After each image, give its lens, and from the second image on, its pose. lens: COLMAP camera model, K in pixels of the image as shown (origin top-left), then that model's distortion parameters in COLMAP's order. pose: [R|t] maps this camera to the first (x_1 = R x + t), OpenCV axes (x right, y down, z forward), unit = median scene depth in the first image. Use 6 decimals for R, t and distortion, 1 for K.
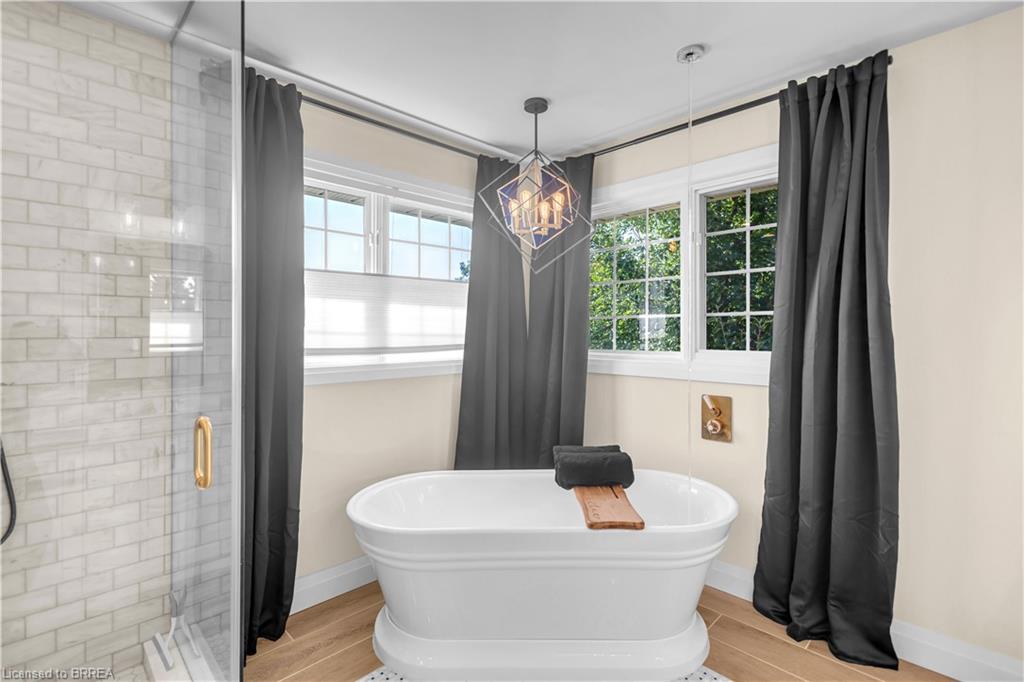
lens RADIAL K [[474.9, 0, 512.2], [0, 474.9, 329.1], [0, 0, 1]] dist [0.003516, 0.000557]
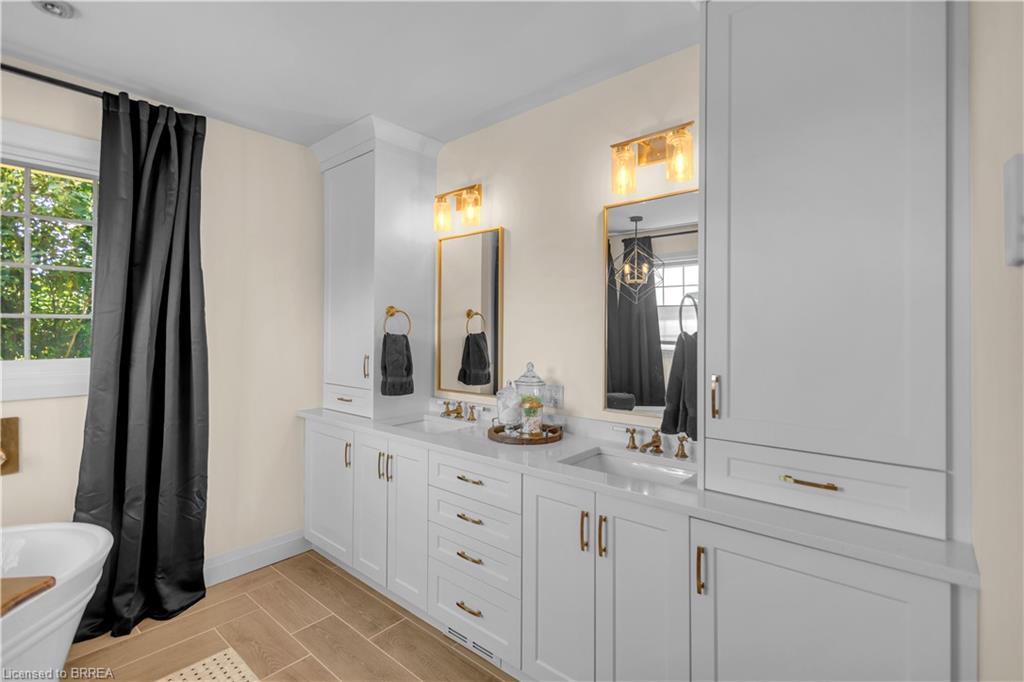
lens RADIAL K [[474.9, 0, 512.2], [0, 474.9, 329.1], [0, 0, 1]] dist [0.003516, 0.000557]
pose [[-0.078314, 0.007826, 0.996898, -0.517588], [-0.005268, 0.999952, -0.008264, -0.007494], [-0.996915, -0.005899, -0.078269, 0.252410]]
